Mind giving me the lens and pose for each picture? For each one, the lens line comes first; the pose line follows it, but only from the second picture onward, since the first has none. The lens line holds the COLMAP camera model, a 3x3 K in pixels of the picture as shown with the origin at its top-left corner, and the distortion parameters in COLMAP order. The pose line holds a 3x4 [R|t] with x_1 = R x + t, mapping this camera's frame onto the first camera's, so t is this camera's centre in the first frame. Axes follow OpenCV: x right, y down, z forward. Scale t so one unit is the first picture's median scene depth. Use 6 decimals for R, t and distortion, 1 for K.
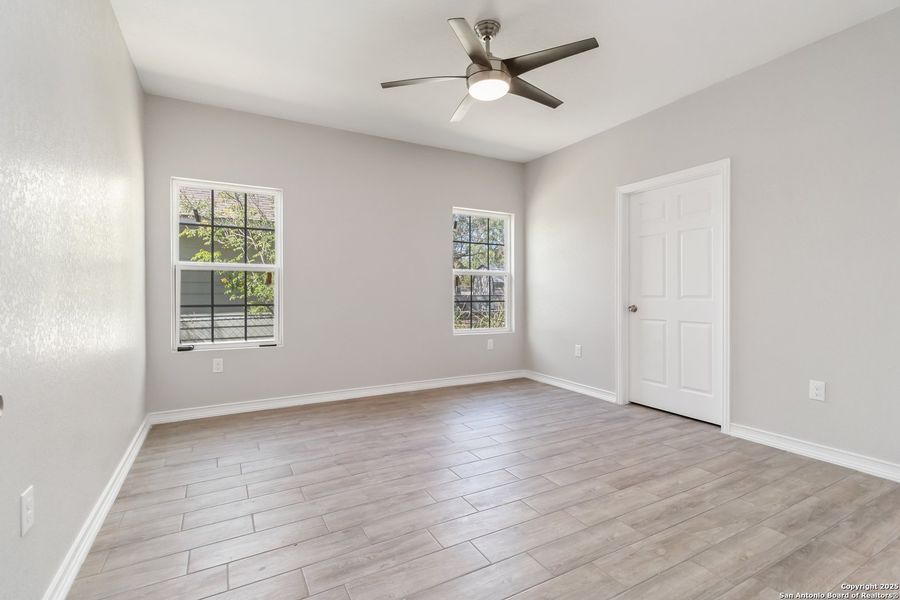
lens RADIAL K [[426.6, 0, 451.3], [0, 426.6, 284.4], [0, 0, 1]] dist [0.003308, 0.000481]
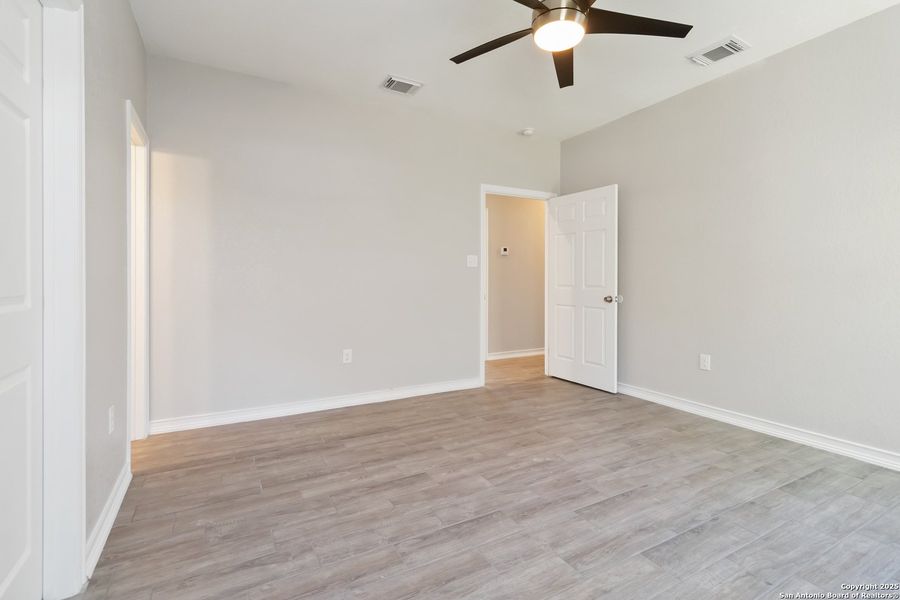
lens RADIAL K [[426.6, 0, 451.3], [0, 426.6, 284.4], [0, 0, 1]] dist [0.003308, 0.000481]
pose [[-0.999995, 0.003069, 0.000875, 0.334774], [0.003062, 0.999966, -0.007669, 0.031470], [-0.000898, -0.007667, -0.999970, 2.090431]]
